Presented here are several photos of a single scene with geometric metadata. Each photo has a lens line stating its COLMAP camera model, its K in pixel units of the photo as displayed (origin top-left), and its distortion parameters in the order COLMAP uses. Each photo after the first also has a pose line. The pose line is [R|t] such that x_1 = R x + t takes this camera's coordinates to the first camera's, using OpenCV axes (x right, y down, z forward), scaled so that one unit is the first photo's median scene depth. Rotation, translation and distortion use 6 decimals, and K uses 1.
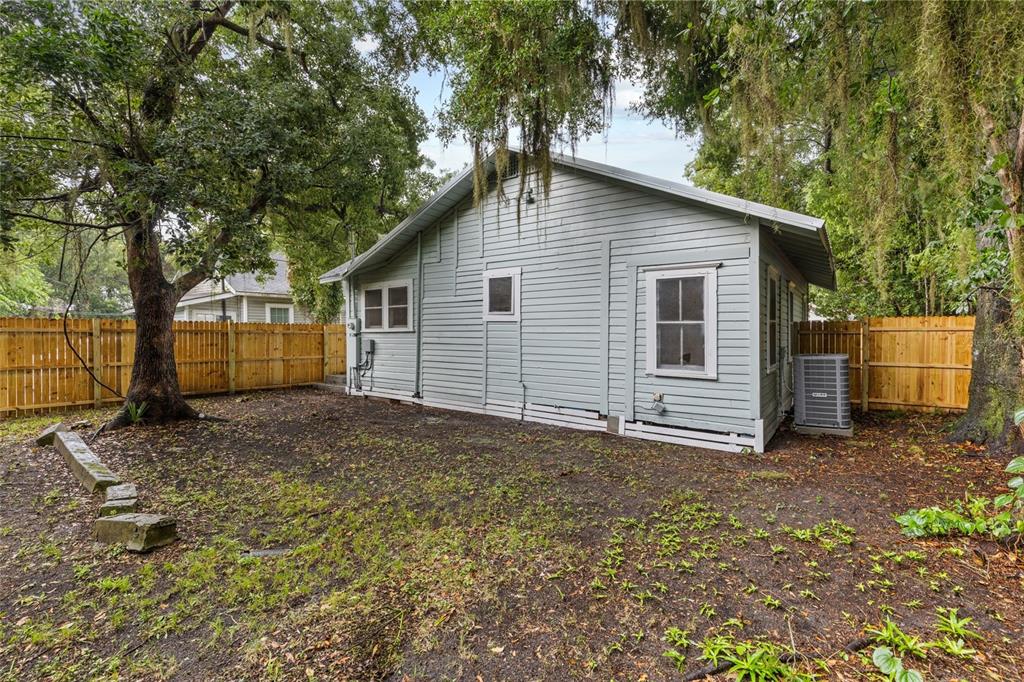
lens RADIAL K [[461.6, 0, 513.1], [0, 461.6, 337.4], [0, 0, 1]] dist [0.009380, -0.000471]
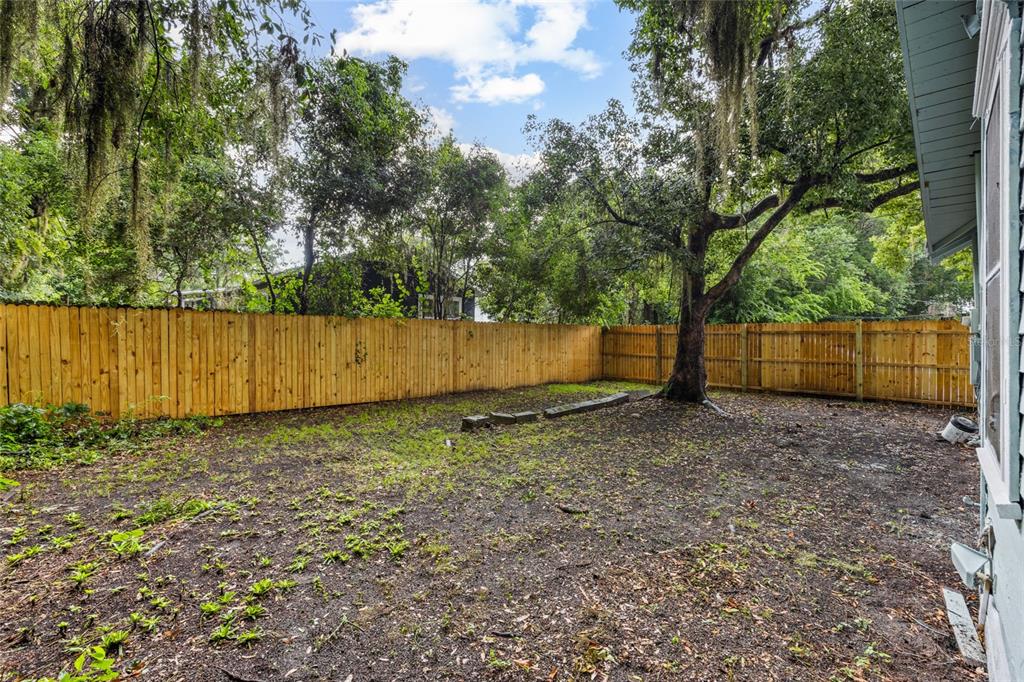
lens RADIAL K [[461.6, 0, 512.2], [0, 461.6, 339.8], [0, 0, 1]] dist [0.009380, -0.000471]
pose [[-0.095835, 0.004529, -0.995387, 0.471426], [-0.009277, 0.999942, 0.005443, 0.004909], [0.995354, 0.009756, -0.095788, 0.510554]]
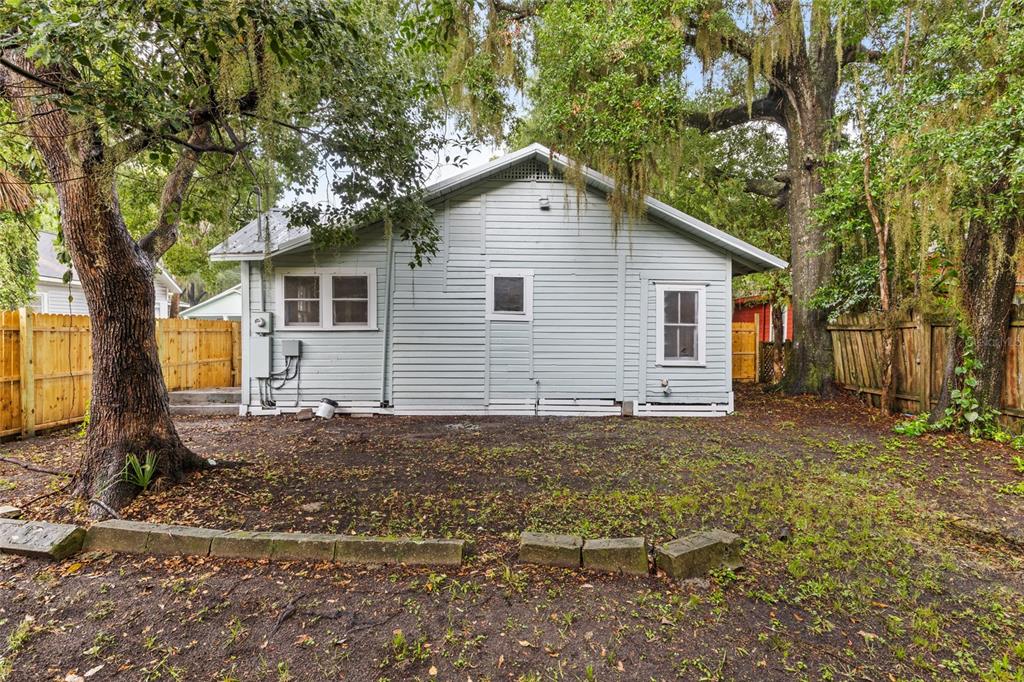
lens RADIAL K [[461.6, 0, 514.3], [0, 461.6, 336.9], [0, 0, 1]] dist [0.009380, -0.000471]
pose [[0.773742, -0.005582, 0.633476, -0.641129], [0.003585, 0.999984, 0.004433, -0.003863], [-0.633491, -0.001159, 0.773749, 0.208041]]
